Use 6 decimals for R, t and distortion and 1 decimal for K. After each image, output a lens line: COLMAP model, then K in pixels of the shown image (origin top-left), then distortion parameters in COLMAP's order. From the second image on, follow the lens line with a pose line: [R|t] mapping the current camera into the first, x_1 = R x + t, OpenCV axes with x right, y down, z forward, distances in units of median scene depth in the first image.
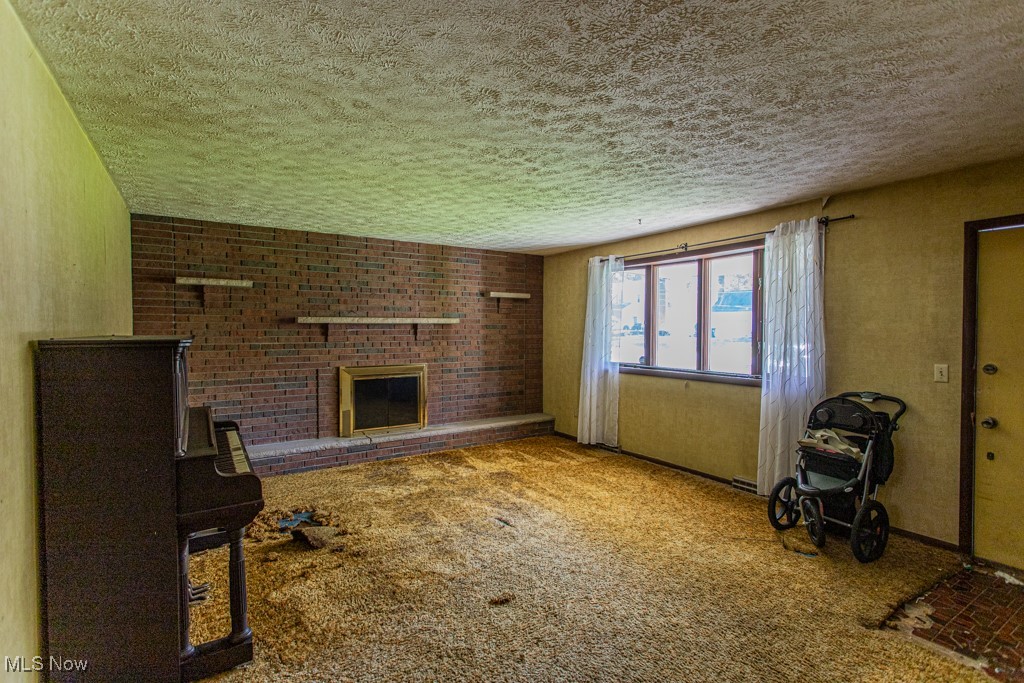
lens RADIAL K [[493.8, 0, 512.0], [0, 493.8, 341.5], [0, 0, 1]] dist [0.004917, 0.000787]
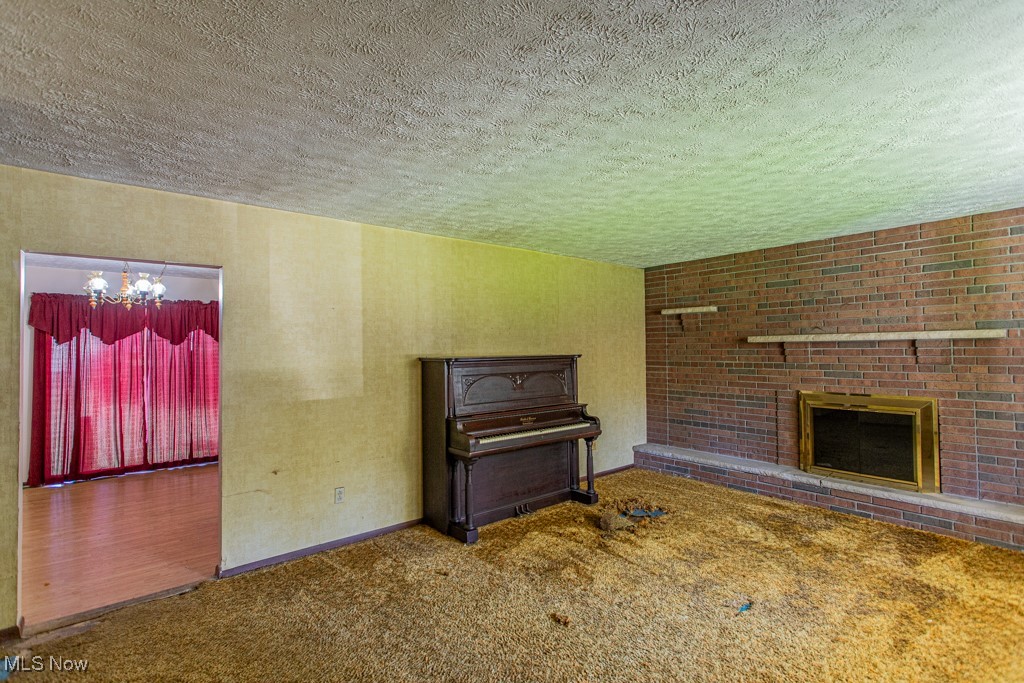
lens RADIAL K [[483.1, 0, 508.5], [0, 483.1, 339.3], [0, 0, 1]] dist [0.003689, 0.001061]
pose [[0.102533, -0.022824, -0.994468, 0.455969], [-0.017767, 0.999535, -0.024772, -0.009702], [0.994571, 0.020208, 0.102080, 0.374242]]
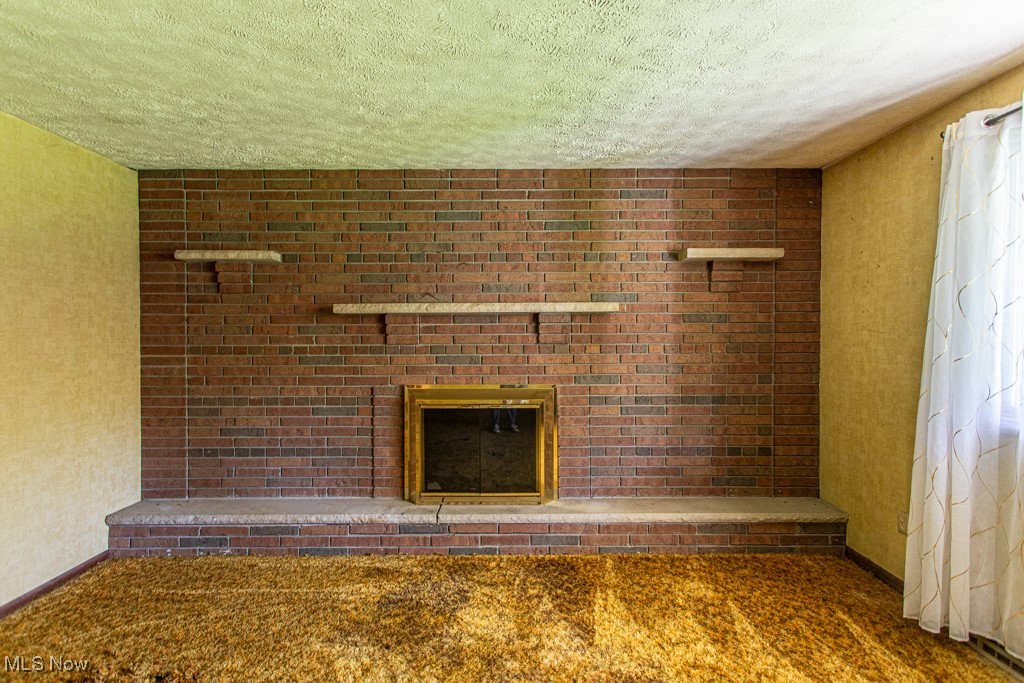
lens RADIAL K [[493.8, 0, 512.0], [0, 493.8, 341.5], [0, 0, 1]] dist [0.004917, 0.000787]
pose [[0.837474, 0.003048, -0.546468, 0.093358], [-0.011242, 0.999869, -0.011651, 0.003028], [0.546361, 0.015901, 0.837399, 0.543272]]
